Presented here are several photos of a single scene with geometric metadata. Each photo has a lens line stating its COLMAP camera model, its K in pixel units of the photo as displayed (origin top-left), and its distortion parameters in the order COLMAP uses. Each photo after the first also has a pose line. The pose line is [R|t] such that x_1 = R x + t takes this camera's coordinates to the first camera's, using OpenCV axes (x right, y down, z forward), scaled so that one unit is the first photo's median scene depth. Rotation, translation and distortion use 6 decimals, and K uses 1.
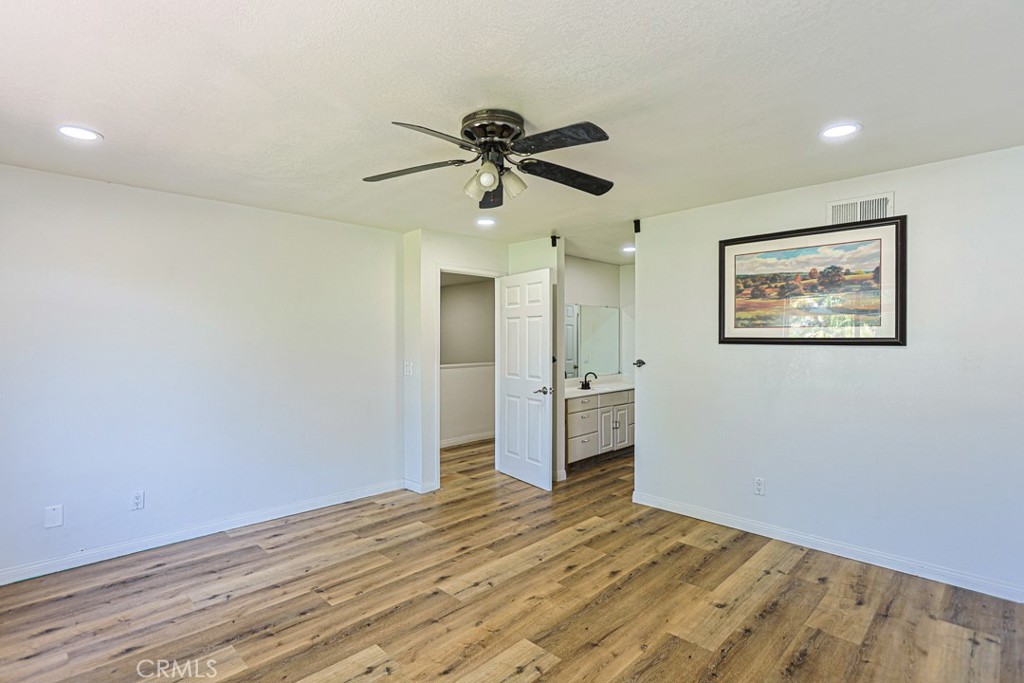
lens RADIAL K [[501.7, 0, 512.4], [0, 501.7, 339.8], [0, 0, 1]] dist [-0.002687, 0.001722]
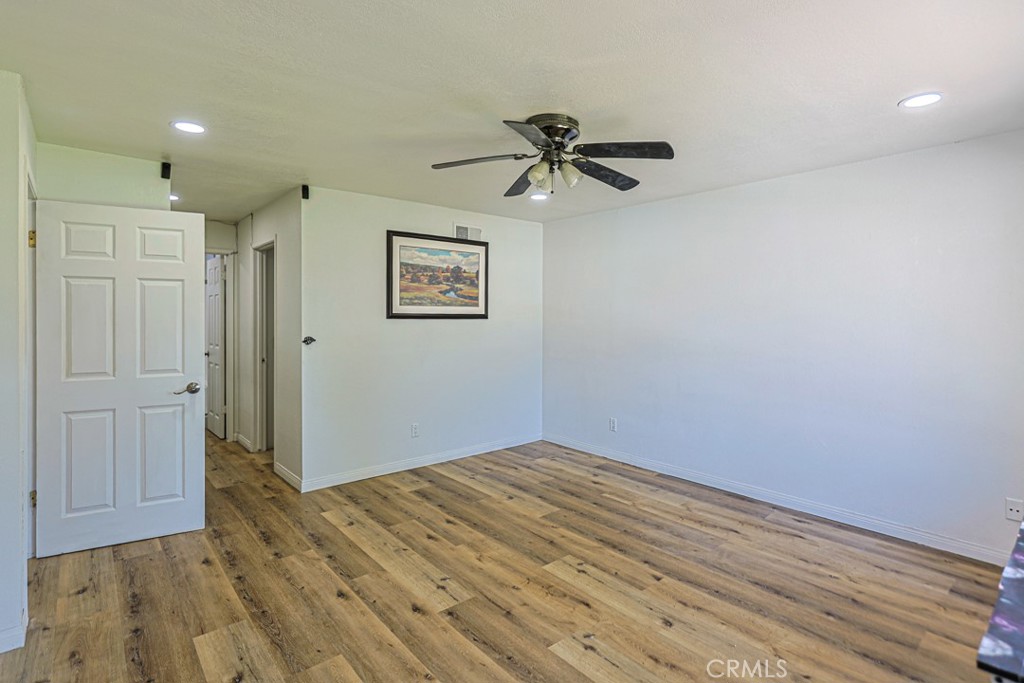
lens RADIAL K [[501.7, 0, 525.8], [0, 501.7, 318.5], [0, 0, 1]] dist [-0.002687, 0.001722]
pose [[0.072333, -0.003805, 0.997373, -0.823170], [0.001423, 0.999992, 0.003711, 0.004122], [-0.997380, 0.001151, 0.072338, 0.678612]]
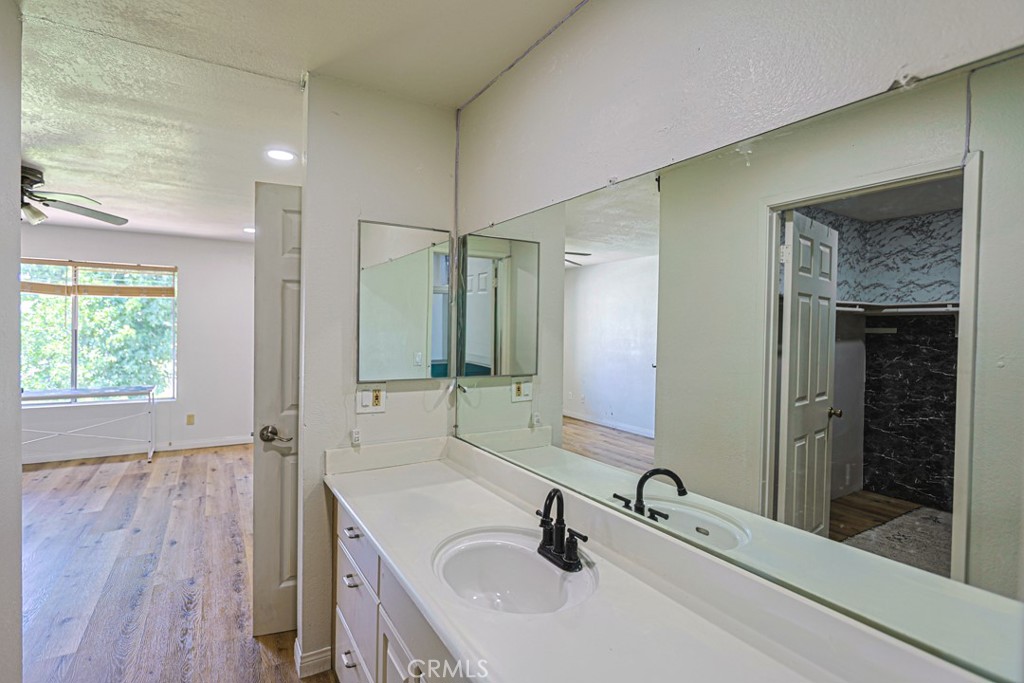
lens RADIAL K [[501.7, 0, 508.6], [0, 501.7, 341.4], [0, 0, 1]] dist [-0.002687, 0.001722]
pose [[-0.259860, 0.012299, -0.965568, 0.658512], [-0.019098, 0.999658, 0.017873, 0.003502], [0.965457, 0.023085, -0.259536, 1.869195]]
